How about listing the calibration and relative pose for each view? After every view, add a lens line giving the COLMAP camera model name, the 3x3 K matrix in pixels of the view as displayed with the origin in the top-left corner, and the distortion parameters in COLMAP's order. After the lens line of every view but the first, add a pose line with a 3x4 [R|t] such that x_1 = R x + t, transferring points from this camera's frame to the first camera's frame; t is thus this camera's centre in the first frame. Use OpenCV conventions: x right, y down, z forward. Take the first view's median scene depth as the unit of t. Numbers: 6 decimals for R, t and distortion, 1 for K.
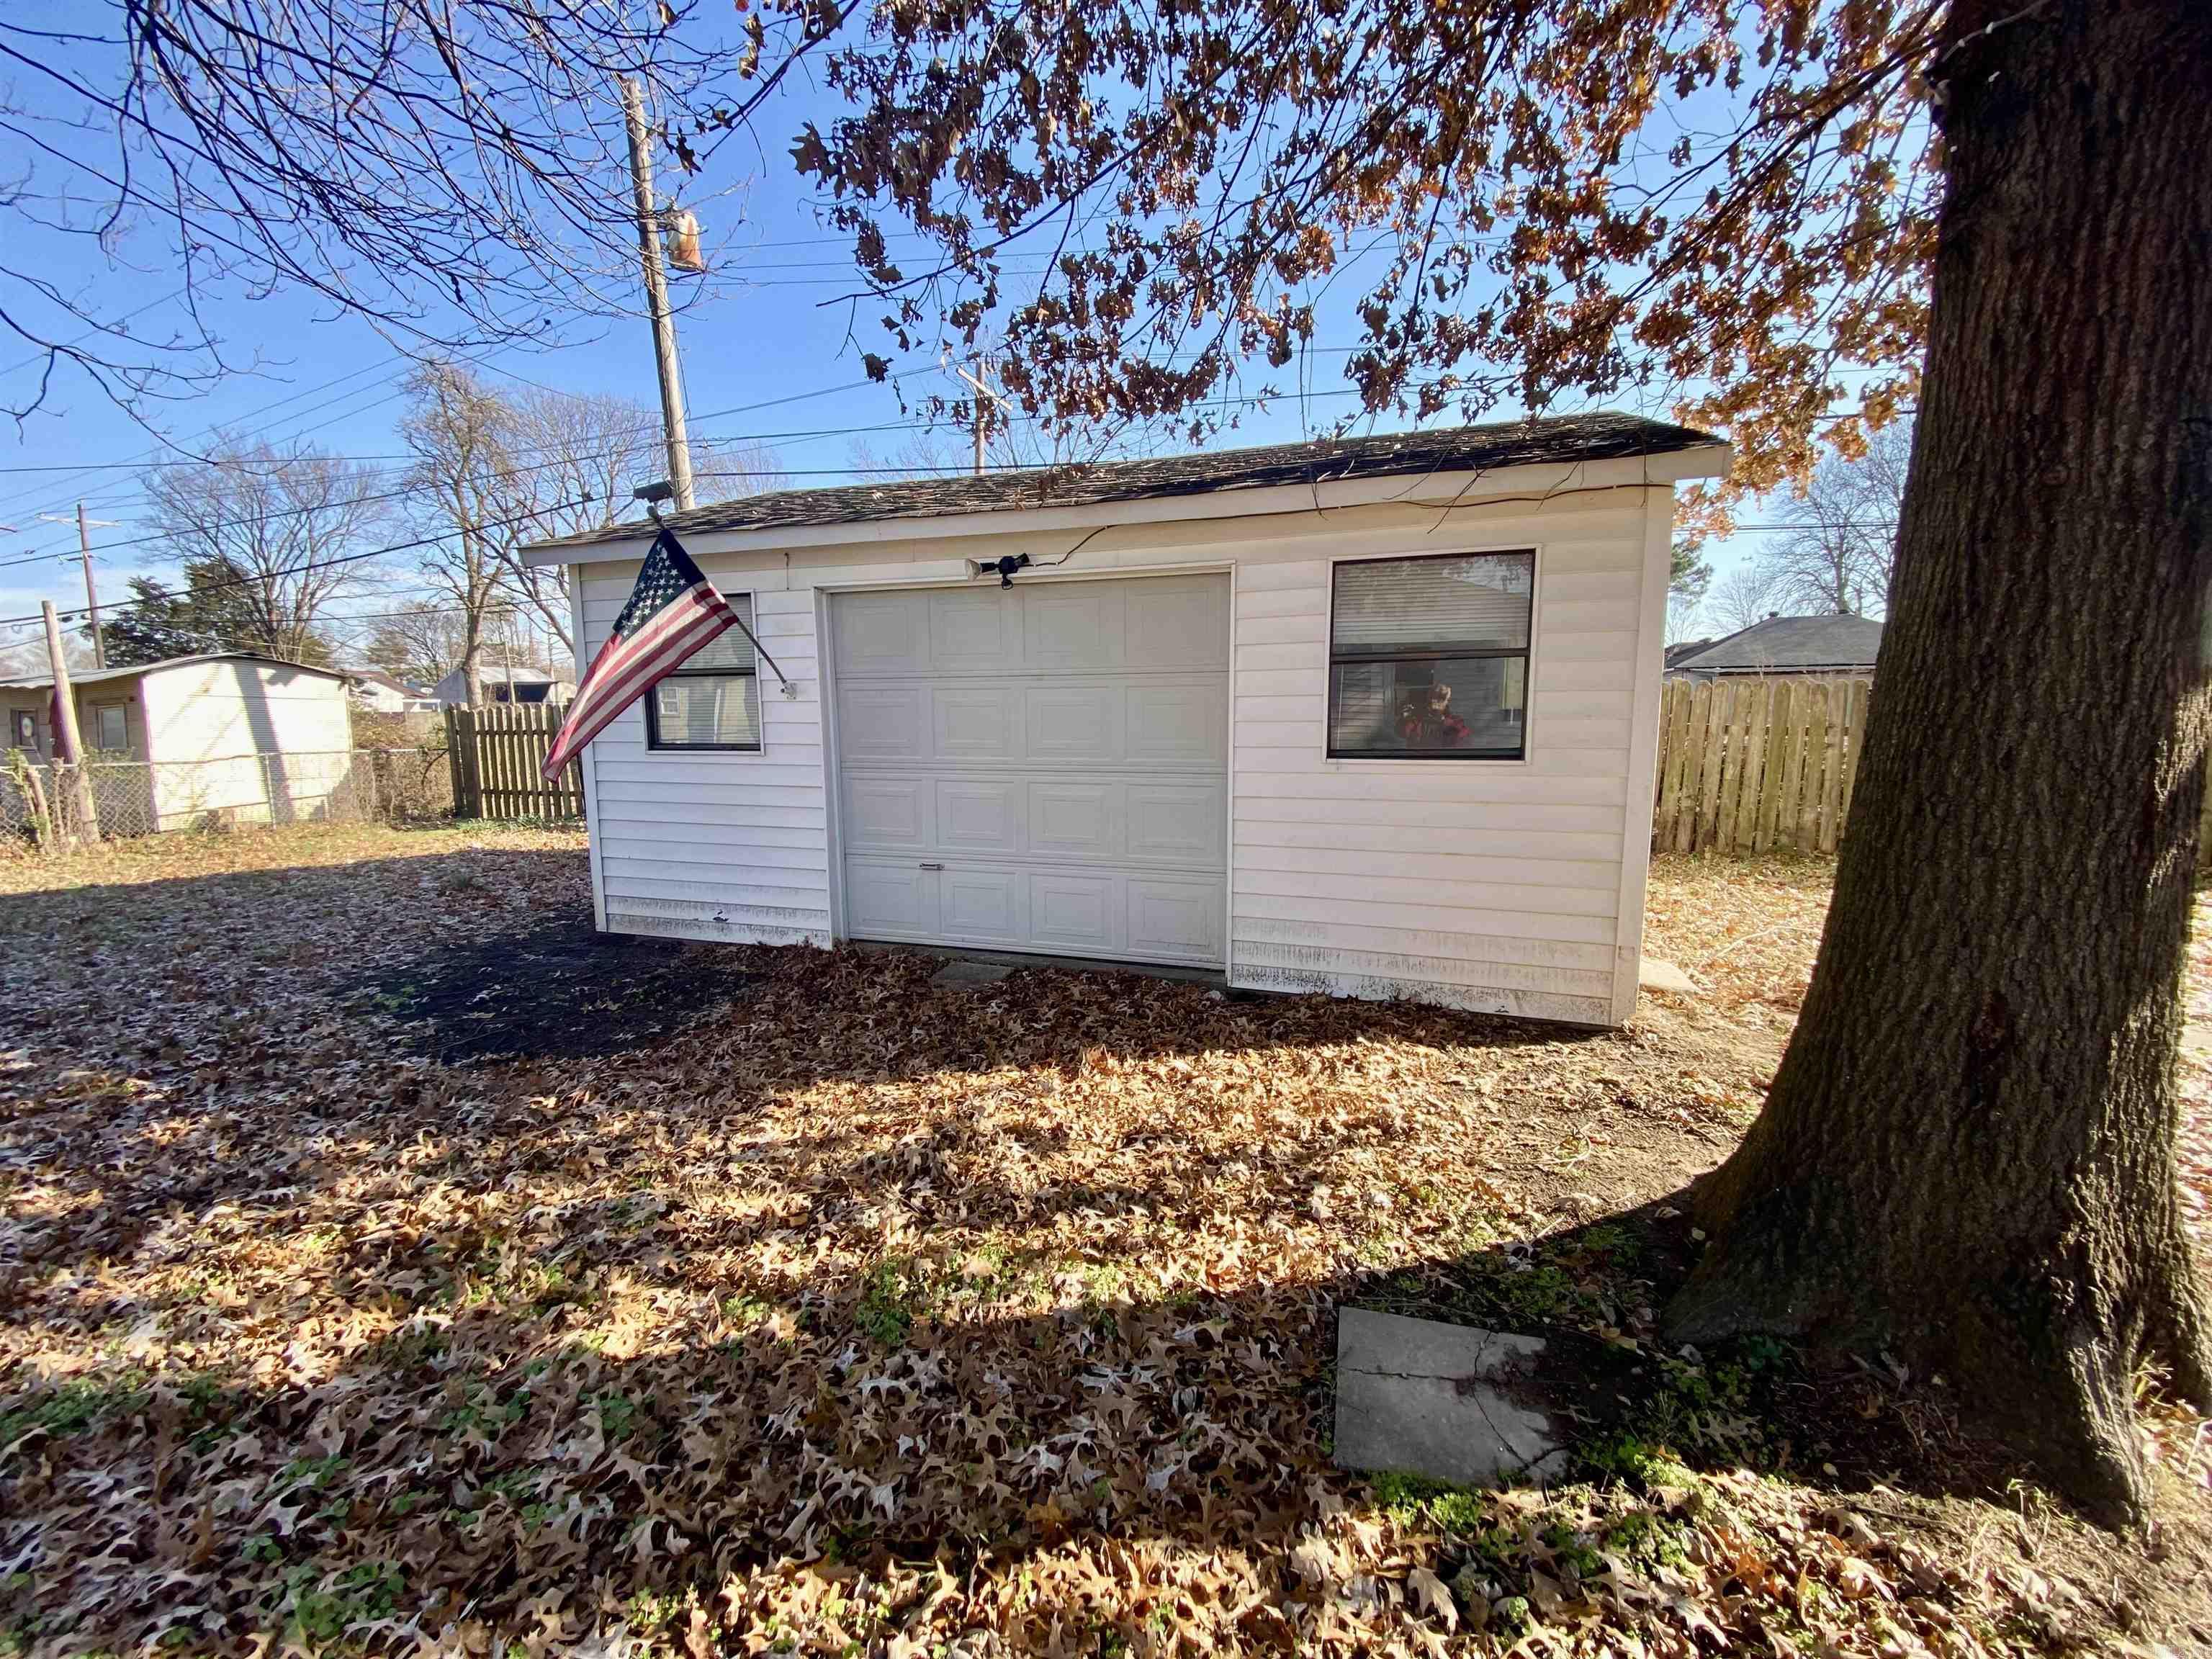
lens RADIAL K [[905.4, 0, 1104.2], [0, 905.4, 826.3], [0, 0, 1]] dist [-0.020122, -0.006766]
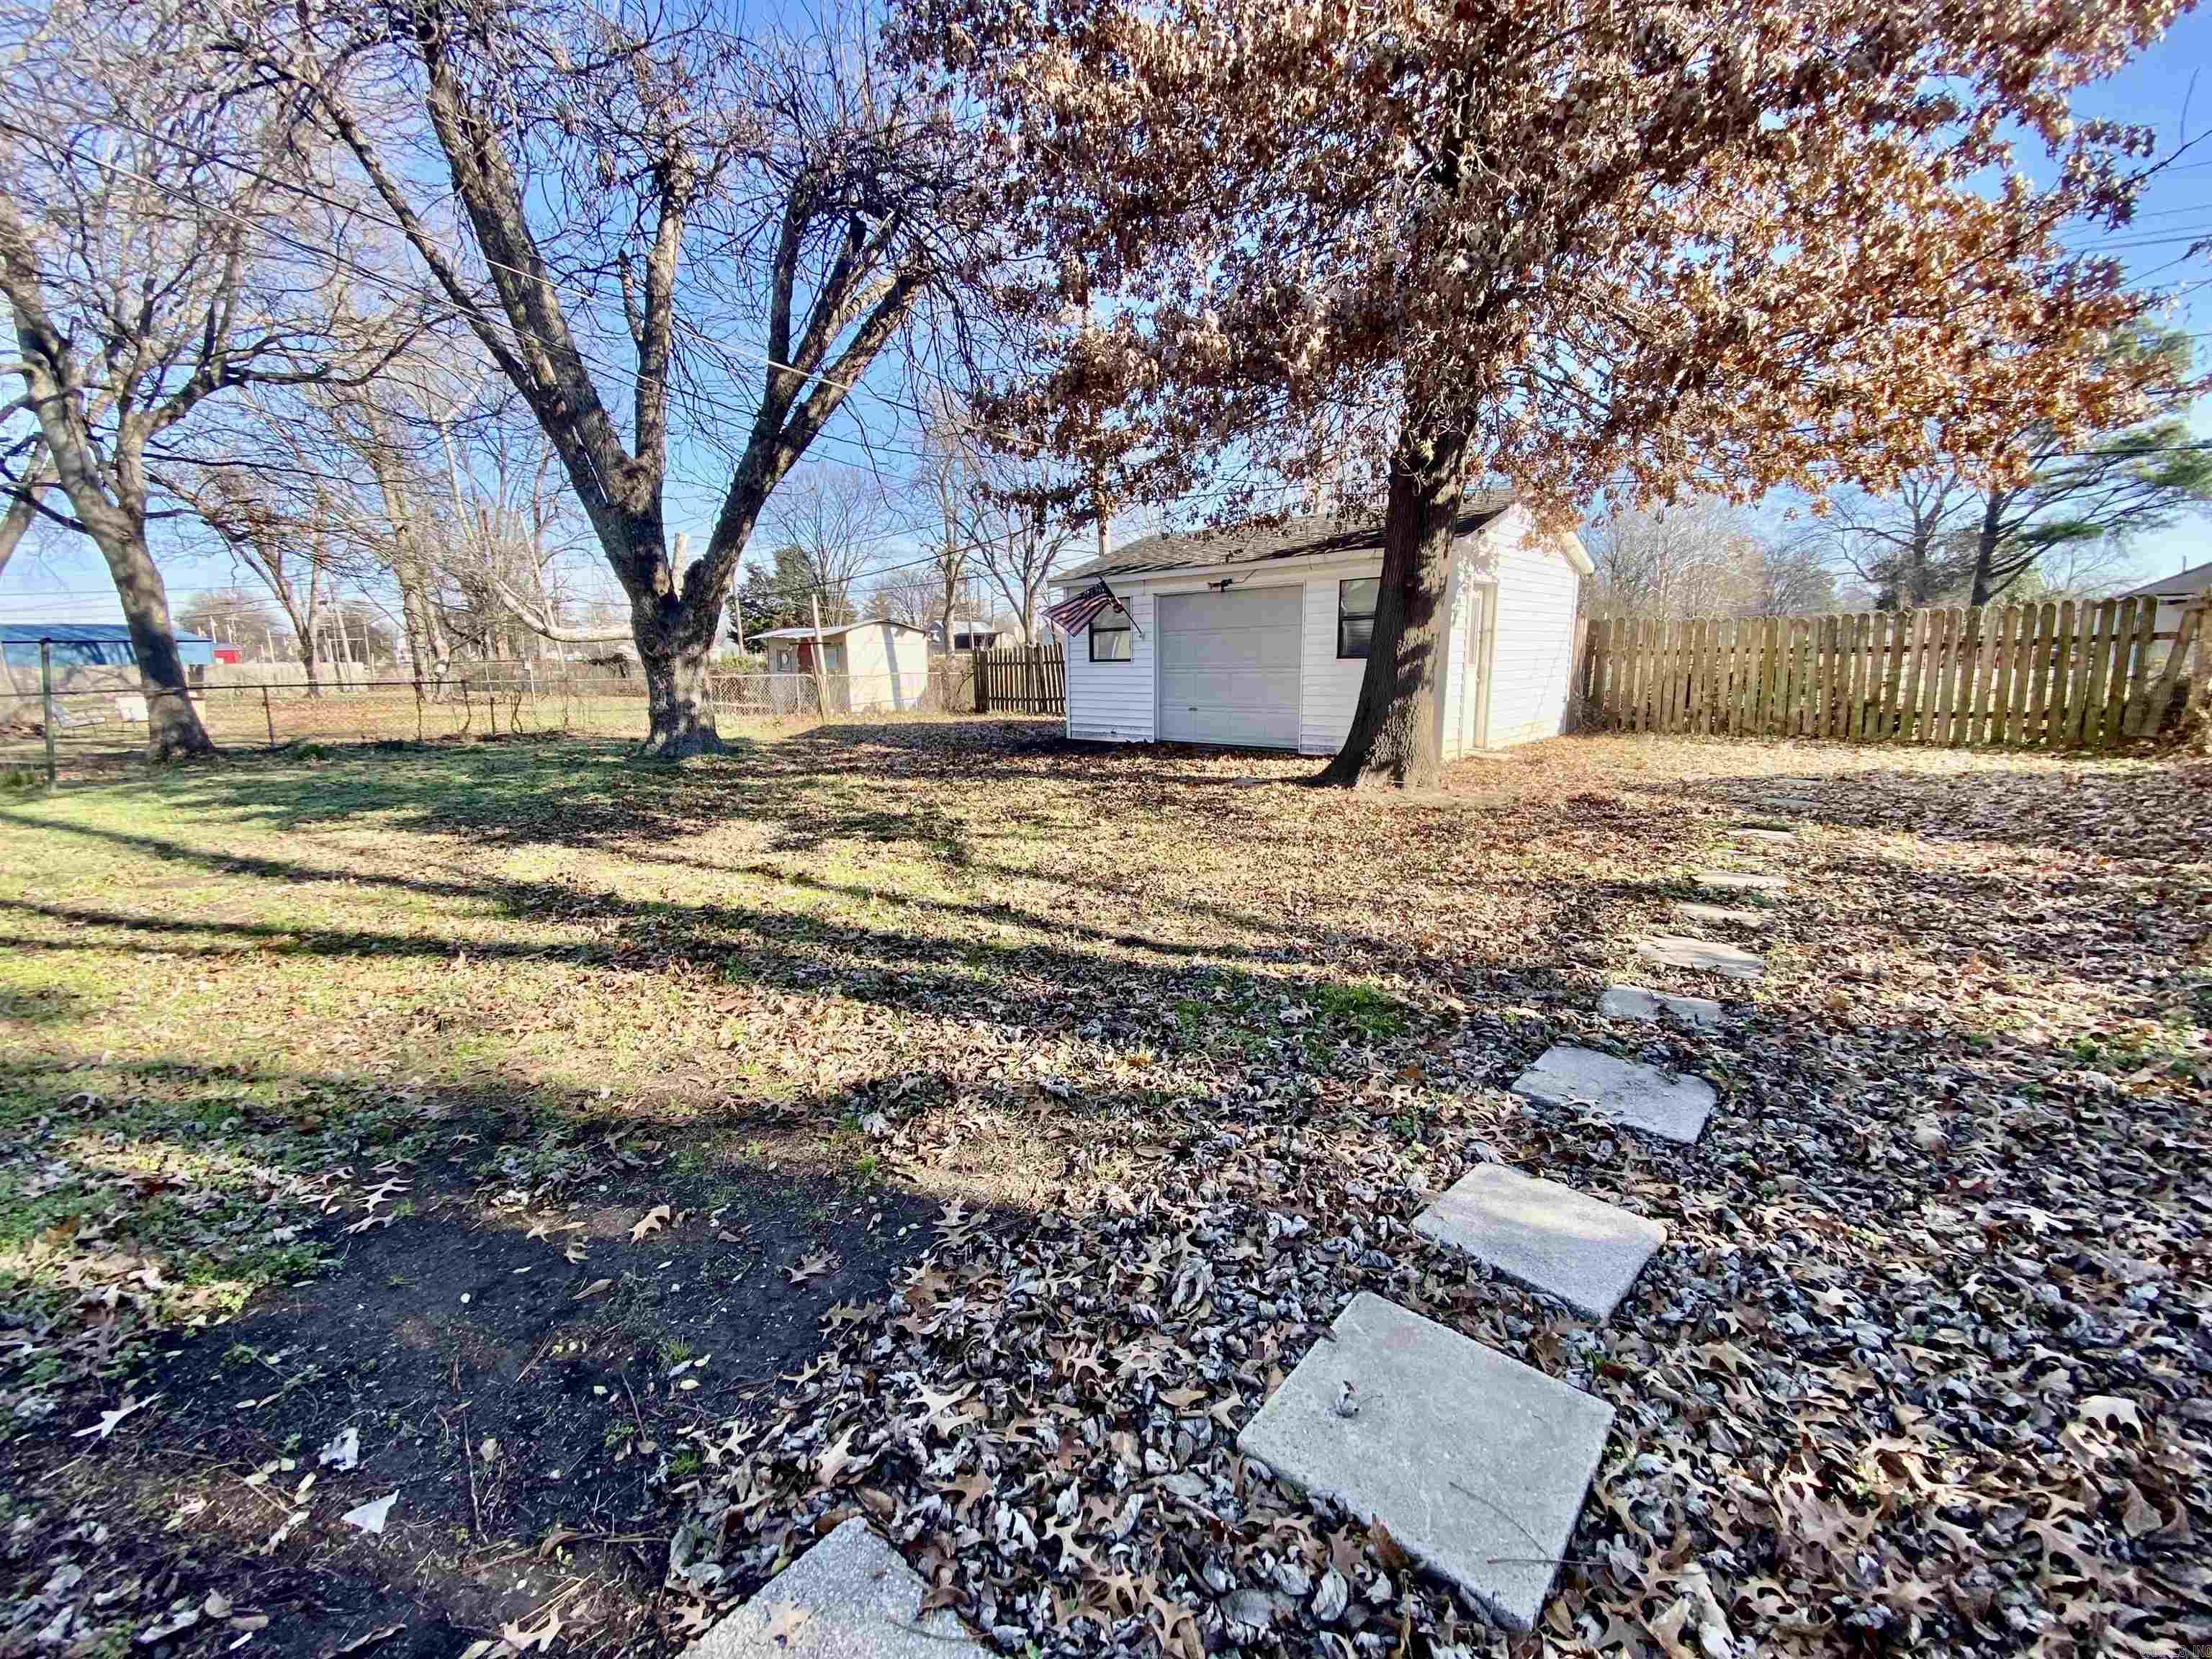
lens RADIAL K [[905.4, 0, 1127.5], [0, 905.4, 823.9], [0, 0, 1]] dist [-0.020122, -0.006766]
pose [[0.921865, 0.060286, -0.382792, 0.655060], [-0.038276, 0.997160, 0.064864, 0.230178], [0.385615, -0.045144, 0.921555, -1.474817]]
